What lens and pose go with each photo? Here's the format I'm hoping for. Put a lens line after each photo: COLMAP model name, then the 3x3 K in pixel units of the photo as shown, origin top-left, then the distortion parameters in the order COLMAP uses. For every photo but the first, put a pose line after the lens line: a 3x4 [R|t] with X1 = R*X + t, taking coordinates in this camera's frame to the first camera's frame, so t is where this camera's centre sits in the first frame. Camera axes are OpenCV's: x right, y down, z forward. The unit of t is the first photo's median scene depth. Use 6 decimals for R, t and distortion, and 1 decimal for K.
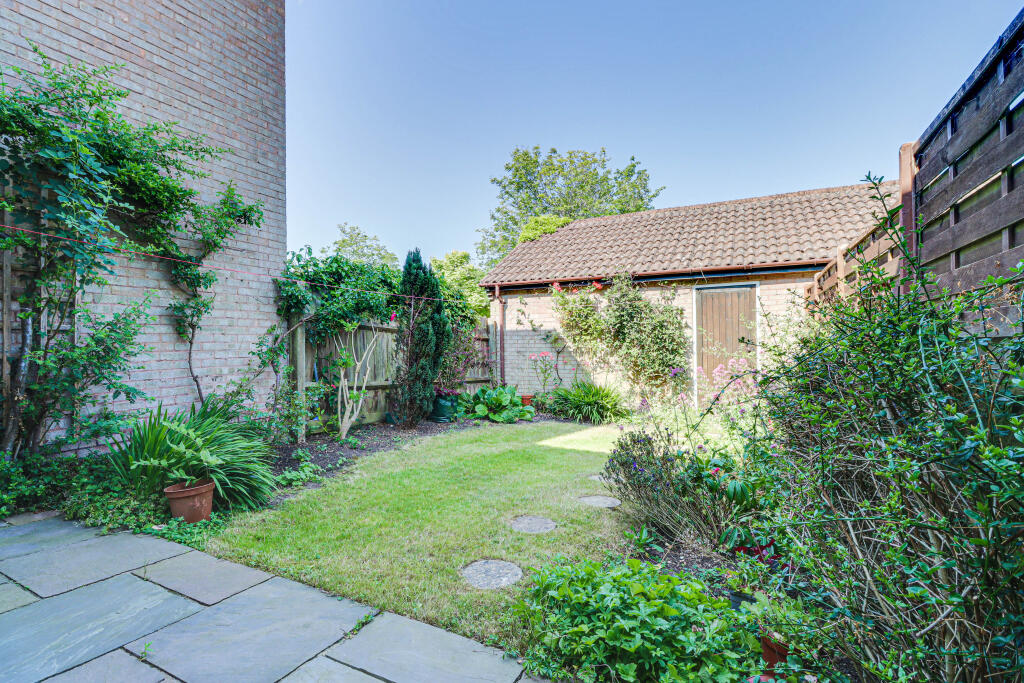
lens RADIAL K [[492.1, 0, 514.0], [0, 492.1, 343.2], [0, 0, 1]] dist [-0.008480, -0.008254]
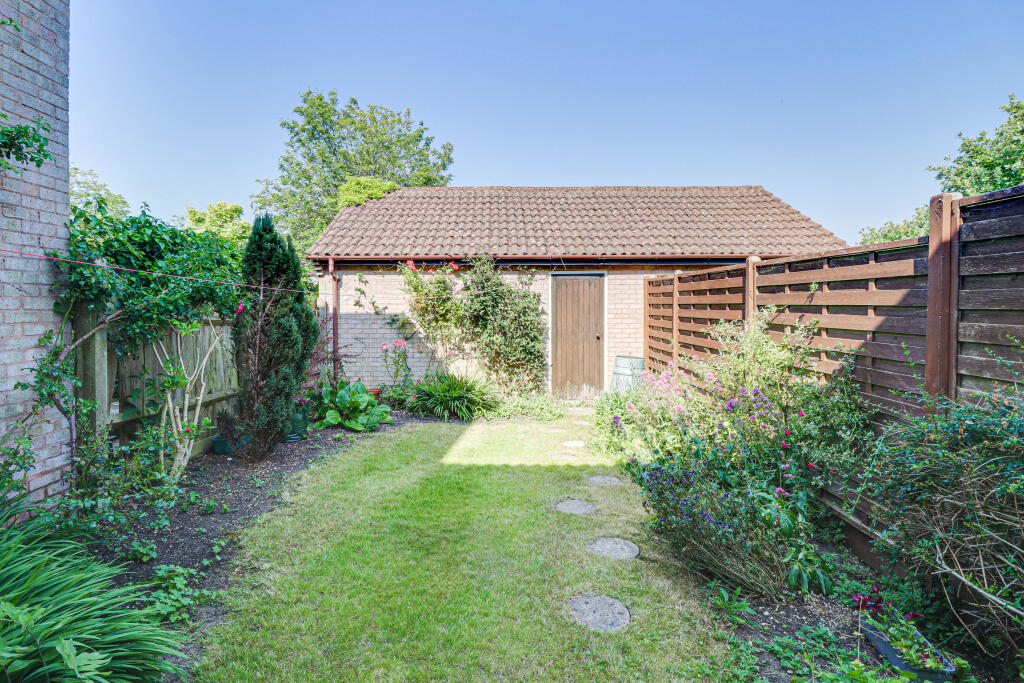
lens RADIAL K [[492.1, 0, 496.7], [0, 492.1, 312.3], [0, 0, 1]] dist [-0.008480, -0.008254]
pose [[0.887568, -0.000819, 0.460675, -0.191341], [-0.008133, 0.999815, 0.017447, -0.050698], [-0.460604, -0.019232, 0.887397, 0.156801]]
